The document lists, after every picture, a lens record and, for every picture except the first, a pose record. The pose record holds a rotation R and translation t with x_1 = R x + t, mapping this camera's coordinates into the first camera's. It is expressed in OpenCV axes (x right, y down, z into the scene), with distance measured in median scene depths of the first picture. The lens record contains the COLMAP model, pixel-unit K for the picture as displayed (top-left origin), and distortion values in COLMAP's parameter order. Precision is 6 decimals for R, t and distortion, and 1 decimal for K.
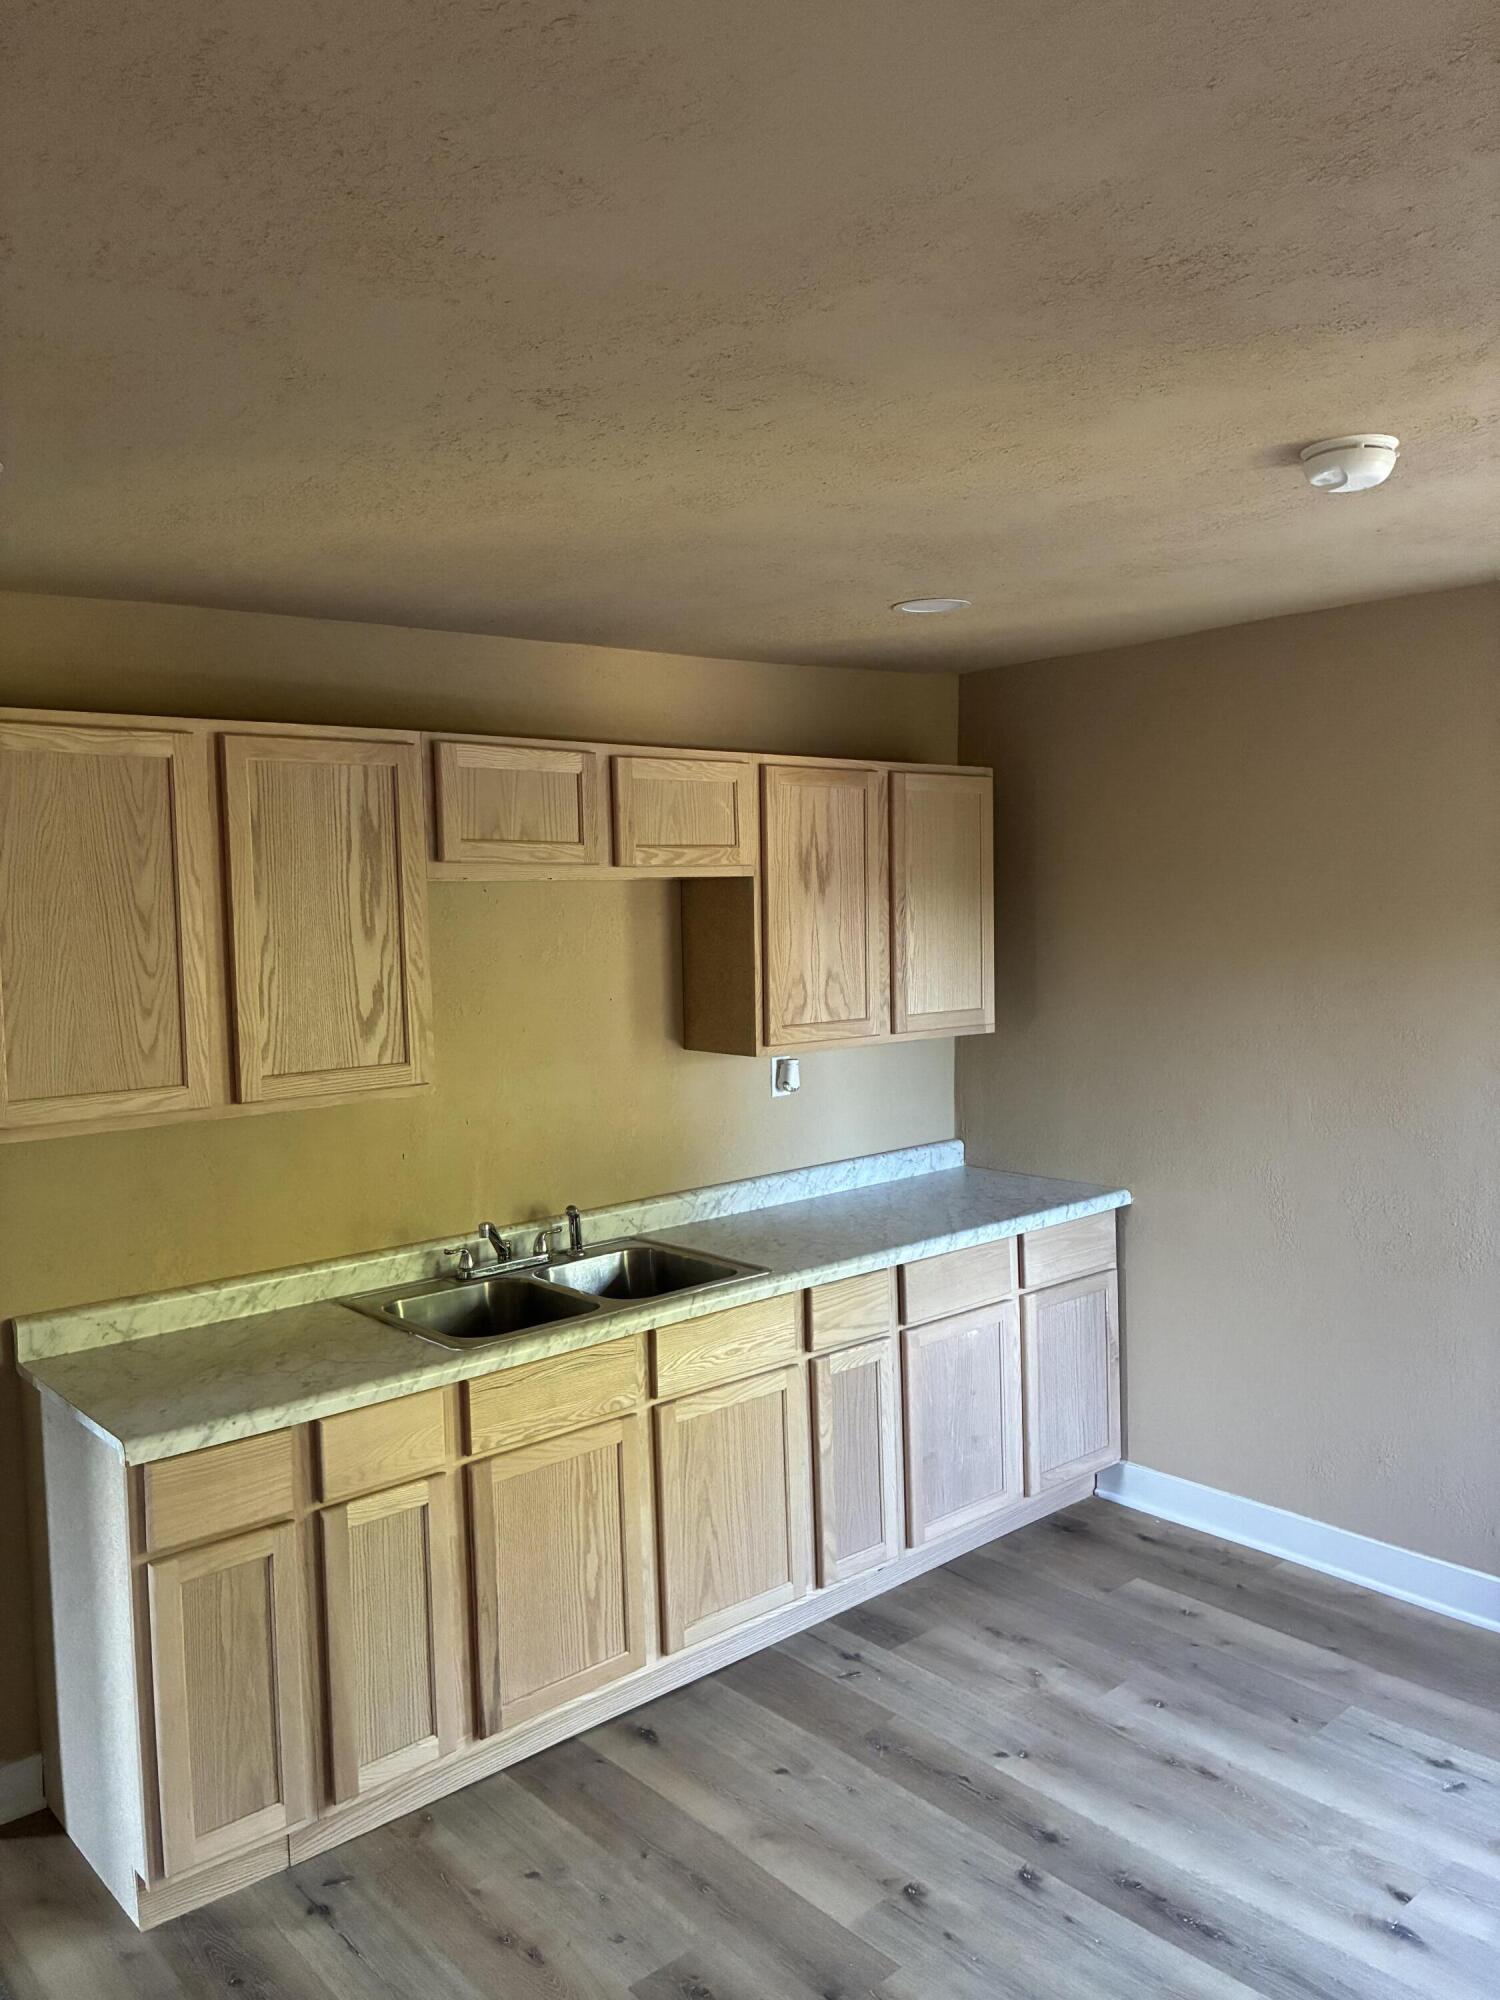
lens RADIAL K [[1517.5, 0, 744.9], [0, 1517.5, 1002.1], [0, 0, 1]] dist [0.038608, -0.025746]
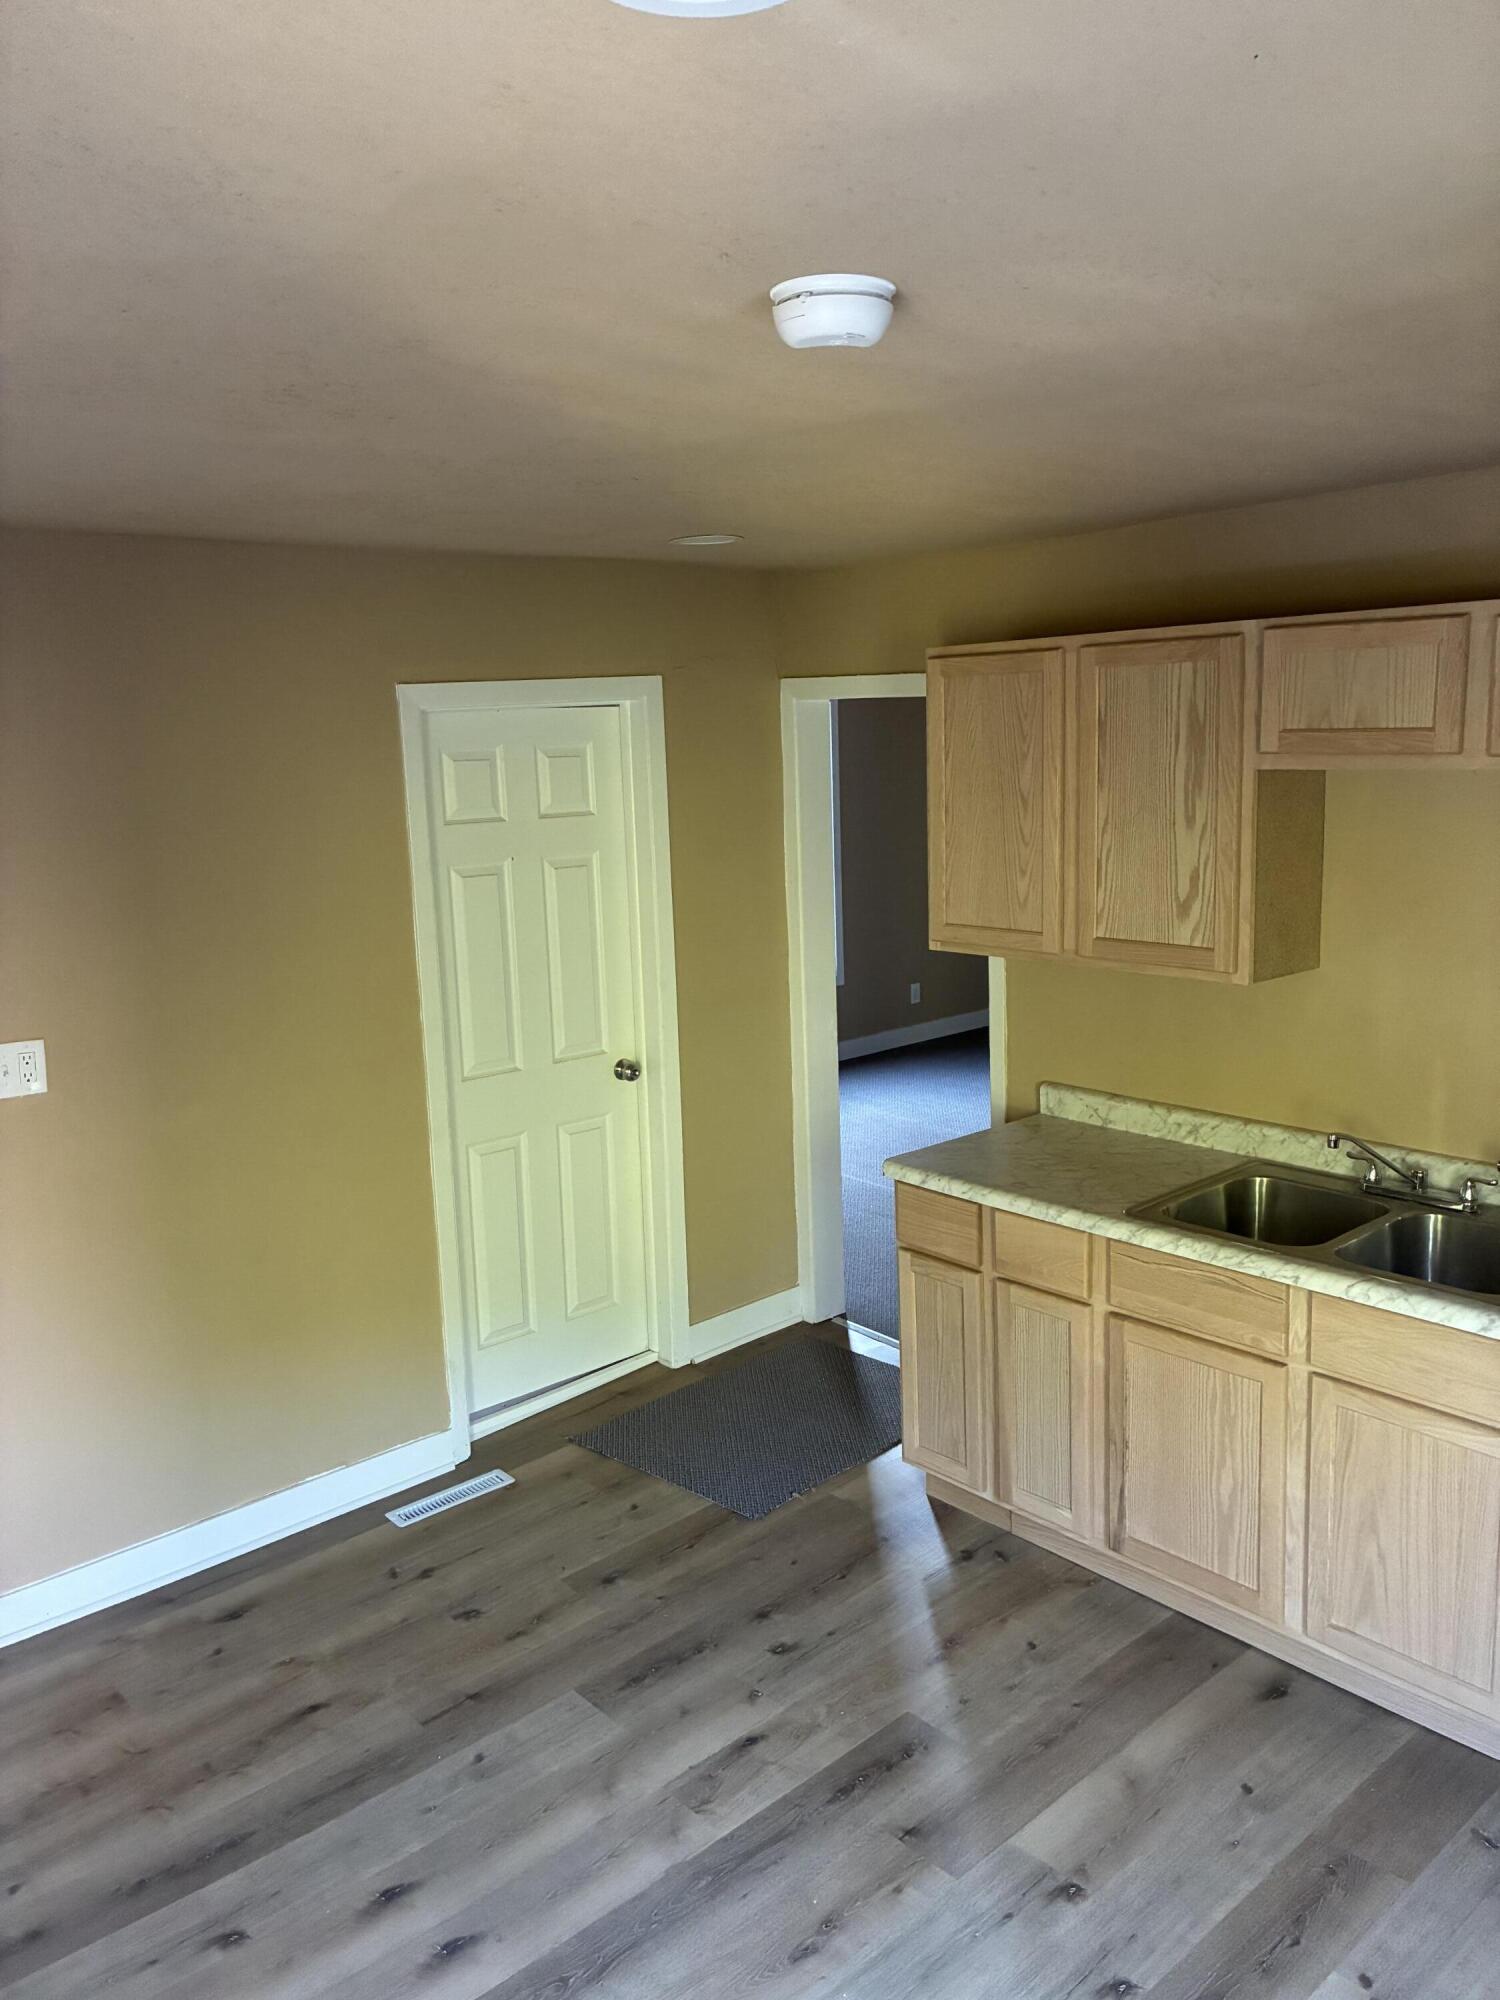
lens RADIAL K [[1517.5, 0, 742.7], [0, 1517.5, 994.3], [0, 0, 1]] dist [0.038608, -0.025746]
pose [[0.016209, 0.196265, -0.980417, 0.814827], [-0.036933, 0.979994, 0.195570, -0.123767], [0.999186, 0.033040, 0.023134, 0.665507]]
